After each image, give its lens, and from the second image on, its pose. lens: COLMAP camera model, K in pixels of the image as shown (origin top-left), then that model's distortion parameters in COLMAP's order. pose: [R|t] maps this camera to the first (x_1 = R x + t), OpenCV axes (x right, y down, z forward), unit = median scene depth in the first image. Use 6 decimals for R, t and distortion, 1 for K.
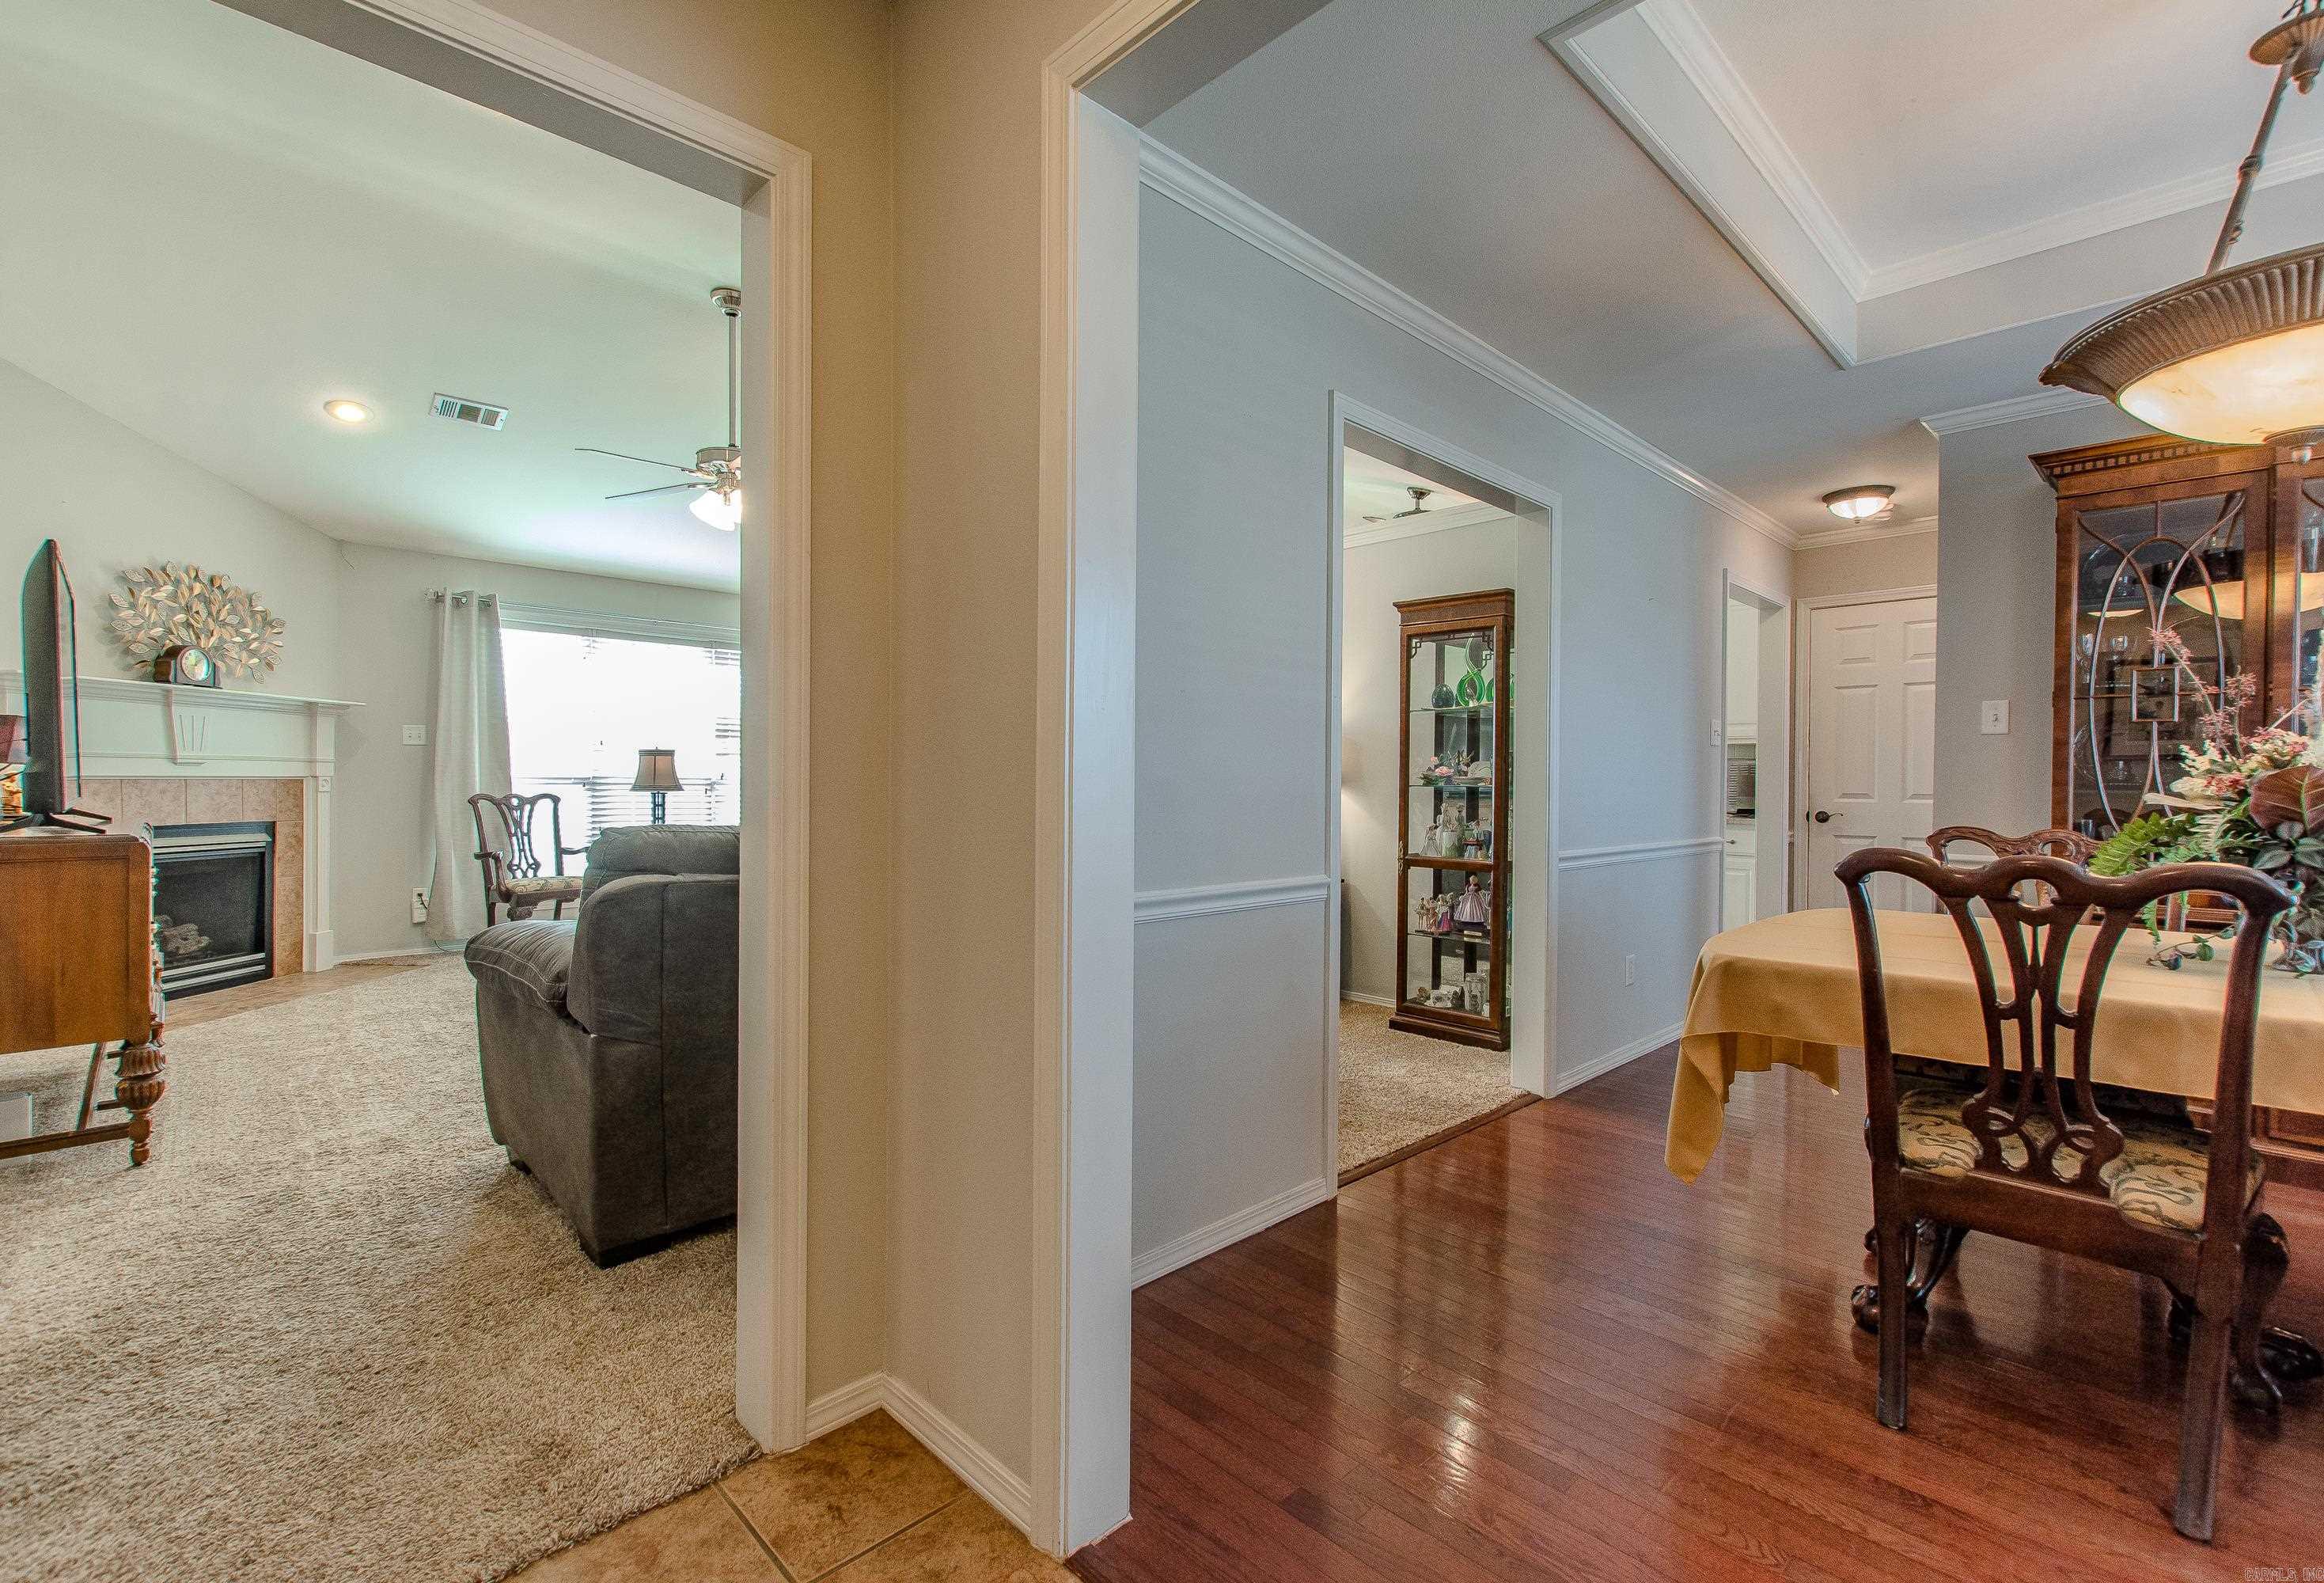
lens RADIAL K [[1032.1, 0, 1147.9], [0, 1032.1, 787.2], [0, 0, 1]] dist [0.000164, 0.000049]
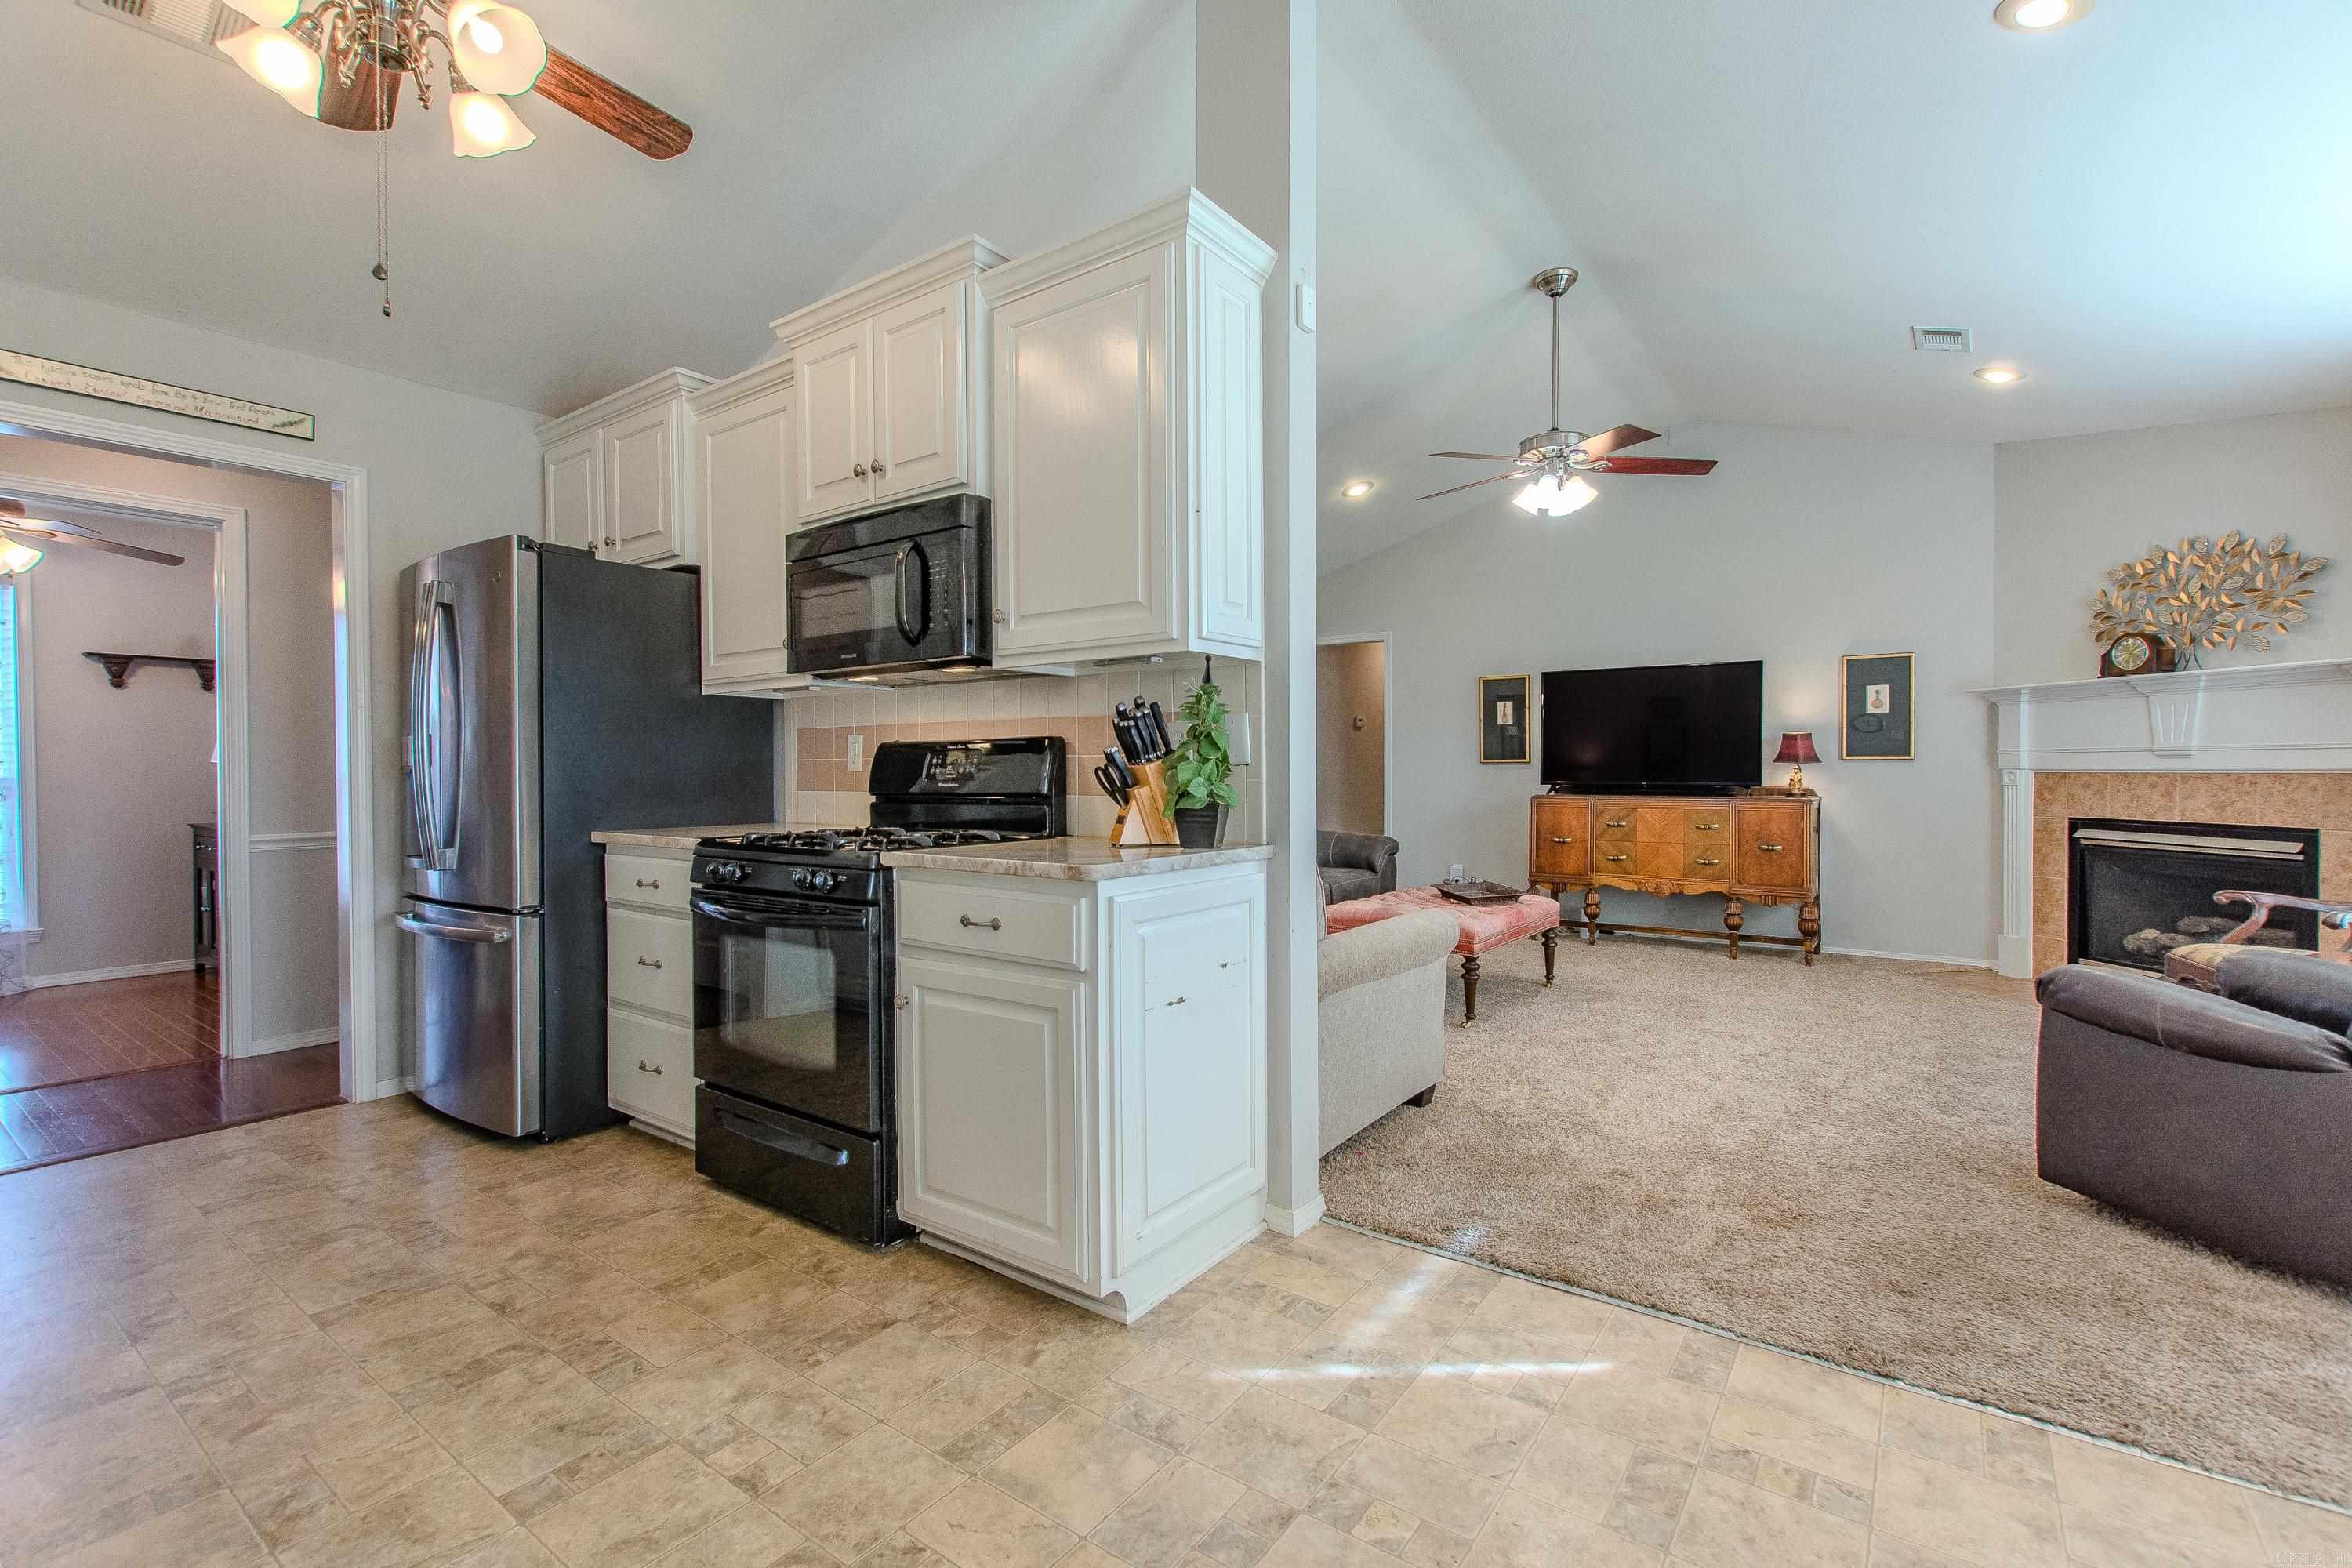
lens RADIAL K [[1034.8, 0, 1185.9], [0, 1034.8, 779.9], [0, 0, 1]] dist [0.006038, -0.002088]
pose [[-0.983843, -0.003093, -0.179005, 0.100242], [-0.005708, 0.999884, 0.014099, -0.008778], [0.178941, 0.014893, -0.983747, 1.649257]]
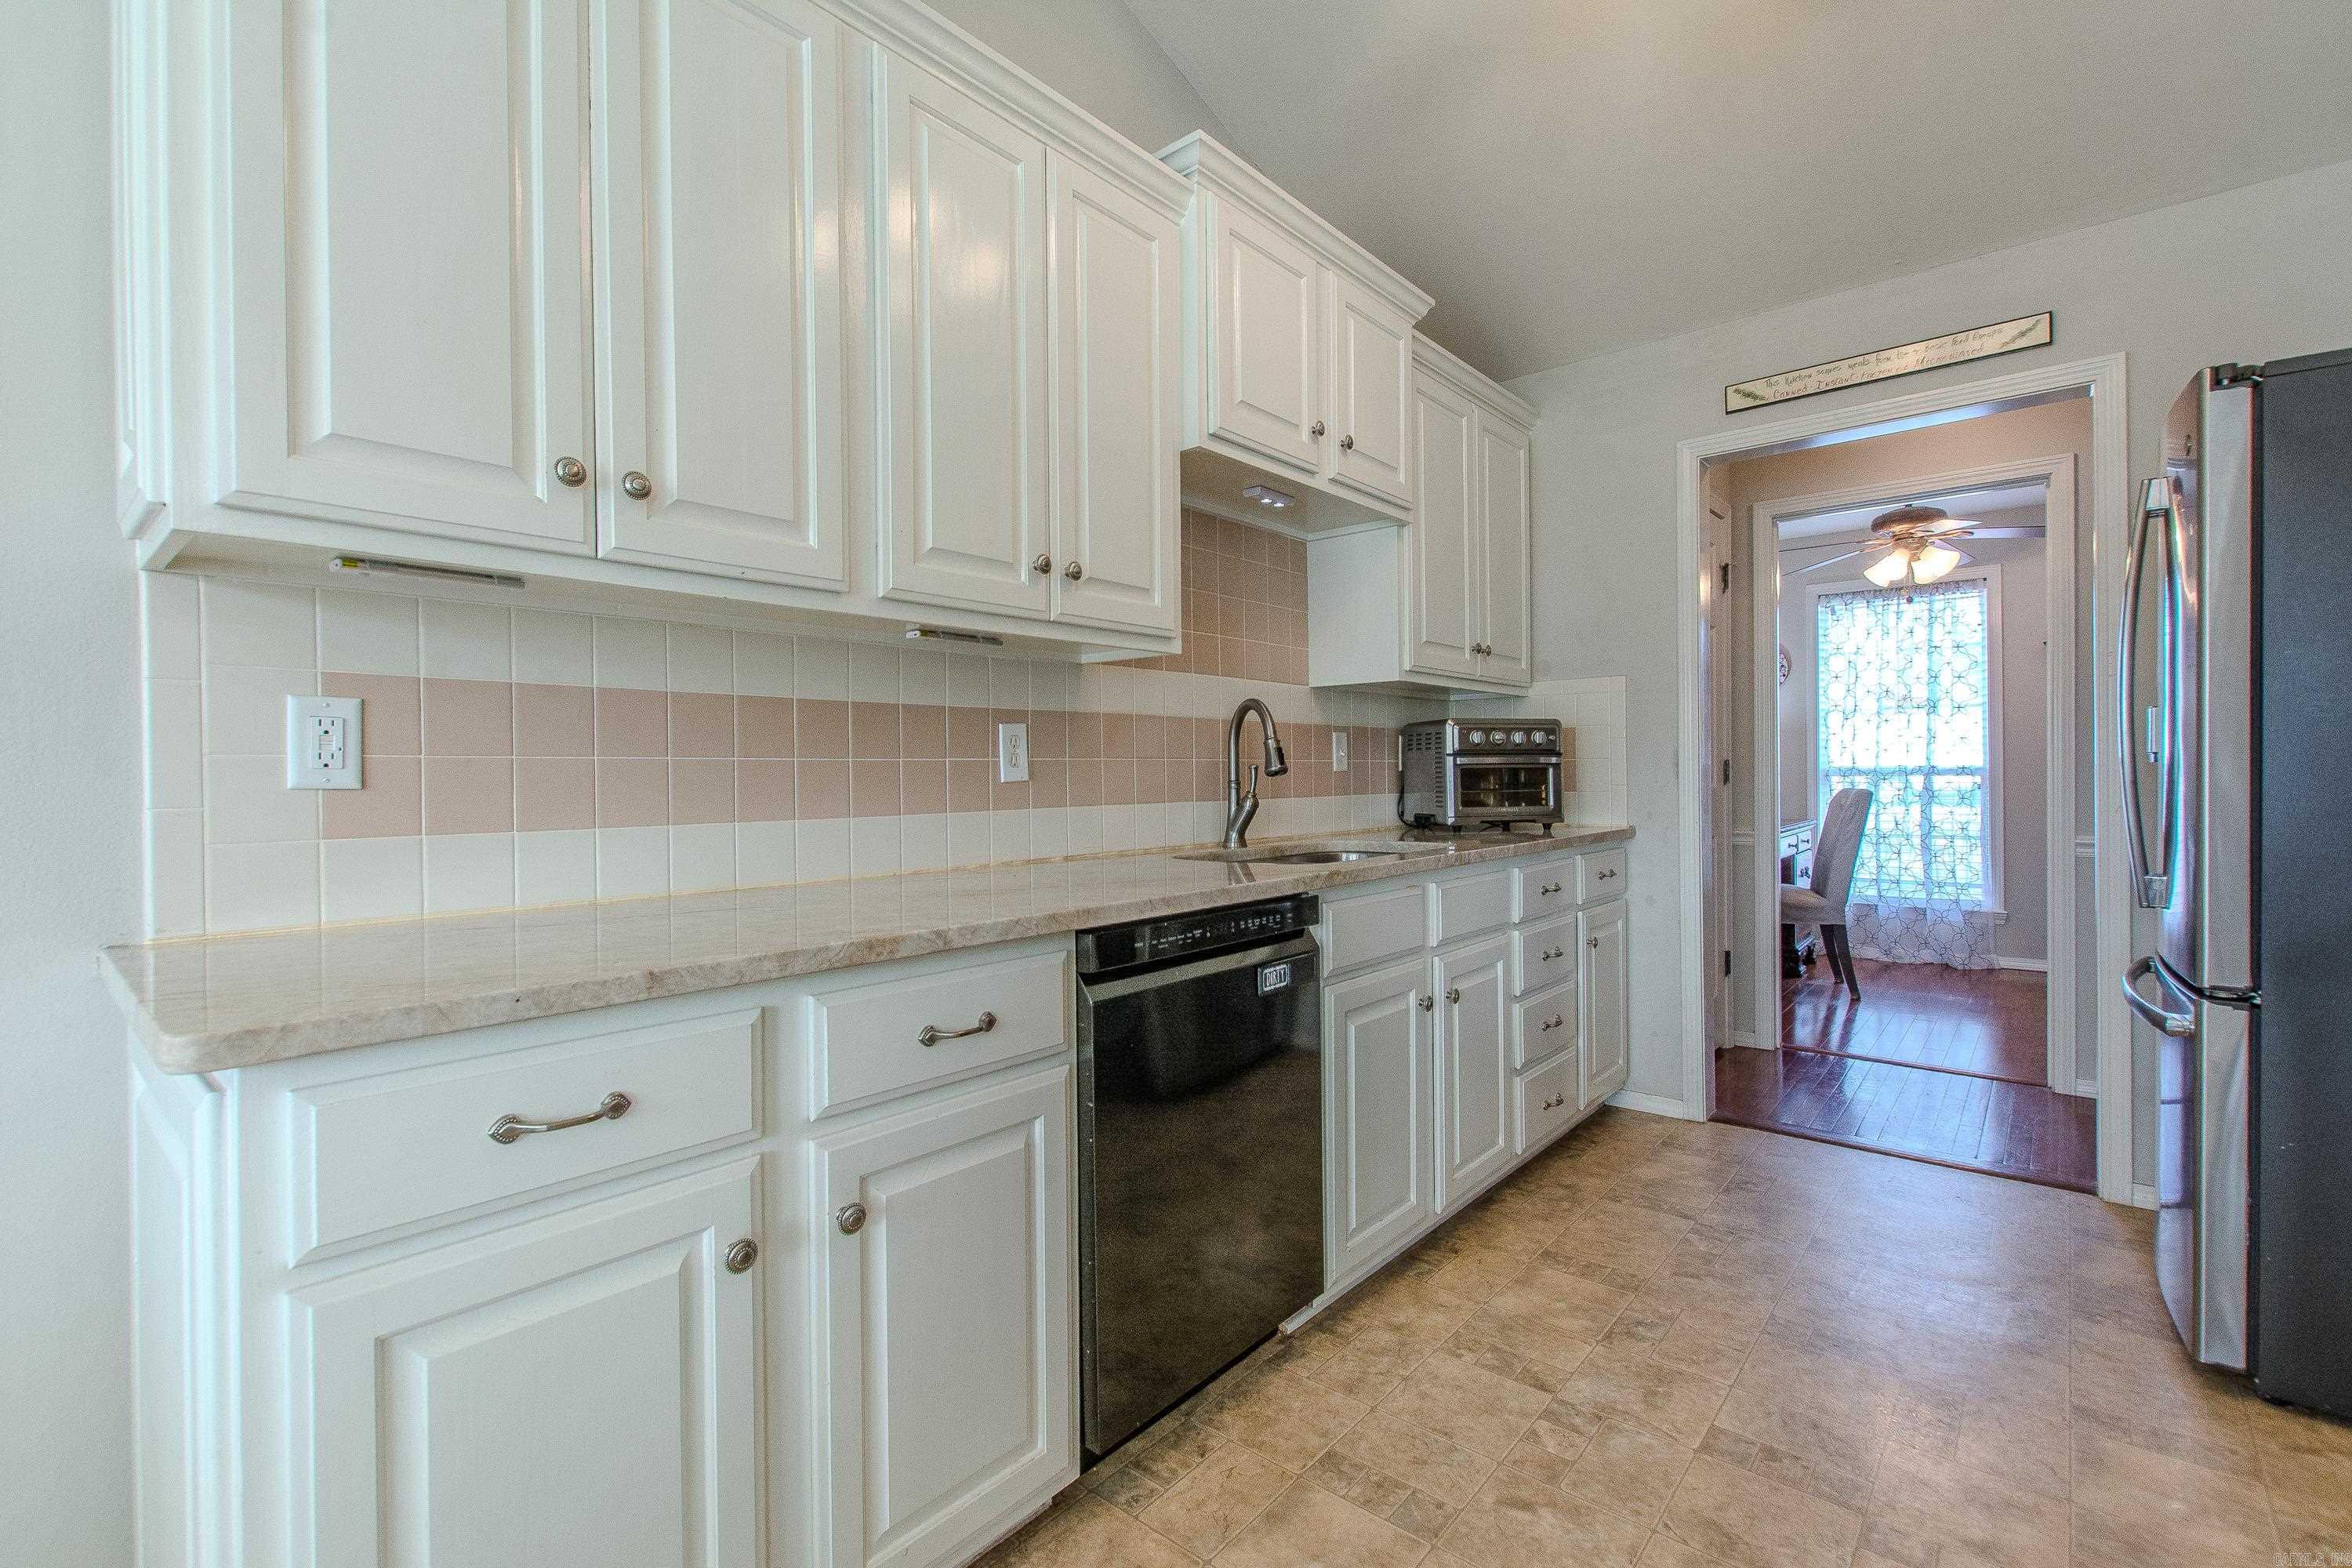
lens RADIAL K [[1043.1, 0, 1199.2], [0, 1043.1, 778.1], [0, 0, 1]] dist [0.002615, -0.000987]
pose [[-0.105677, -0.009599, 0.994354, 0.050810], [0.019534, 0.999740, 0.011727, -0.007798], [-0.994209, 0.020663, -0.105462, 1.398220]]
